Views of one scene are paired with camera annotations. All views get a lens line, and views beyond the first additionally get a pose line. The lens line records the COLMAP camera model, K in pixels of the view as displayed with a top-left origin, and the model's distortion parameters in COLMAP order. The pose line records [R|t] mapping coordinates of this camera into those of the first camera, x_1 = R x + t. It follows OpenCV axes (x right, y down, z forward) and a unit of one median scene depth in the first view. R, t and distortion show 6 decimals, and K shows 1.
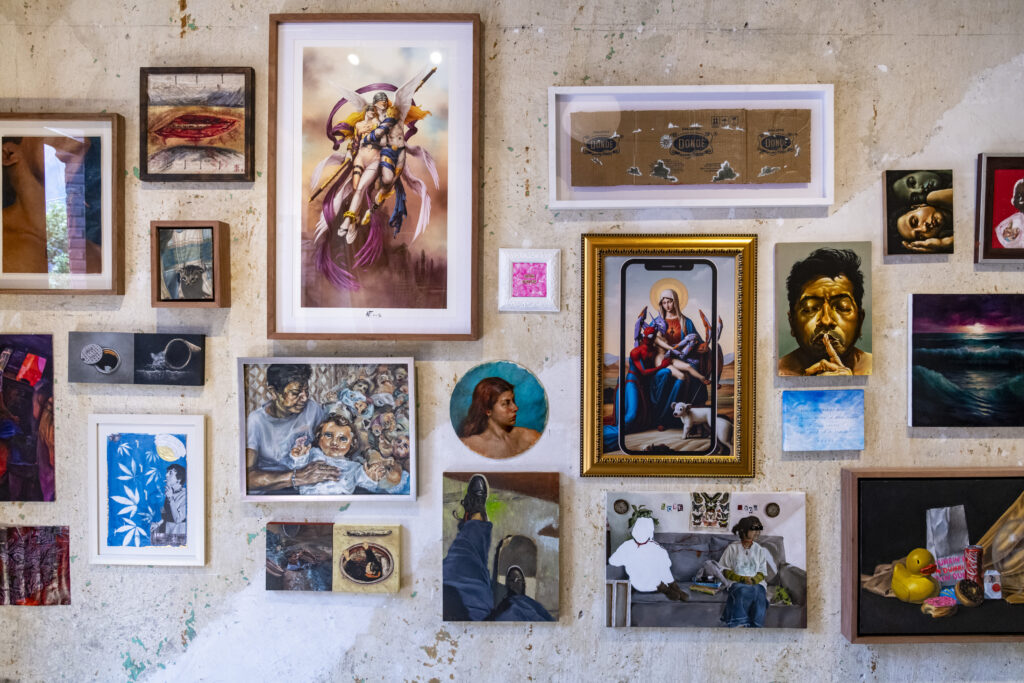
lens RADIAL K [[688.7, 0, 515.9], [0, 688.7, 337.1], [0, 0, 1]] dist [-0.005082, 0.000027]
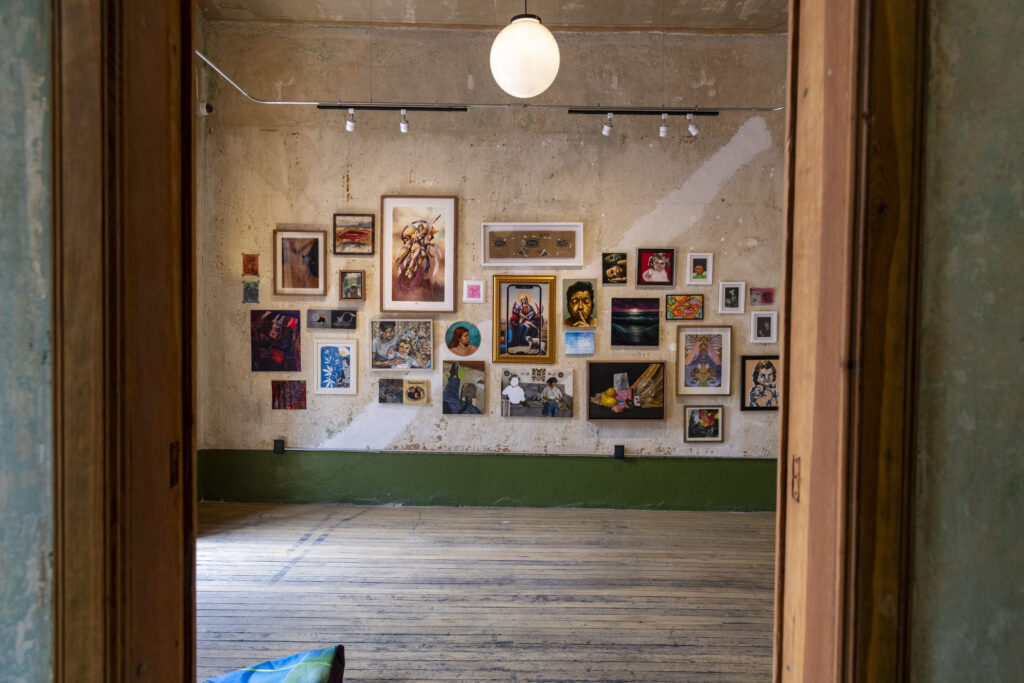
lens RADIAL K [[688.7, 0, 509.1], [0, 688.7, 345.2], [0, 0, 1]] dist [-0.005082, 0.000027]
pose [[0.999976, 0.006223, 0.003154, 0.153154], [-0.006318, 0.999494, 0.031172, 0.044904], [-0.002958, -0.031191, 0.999509, -1.780872]]
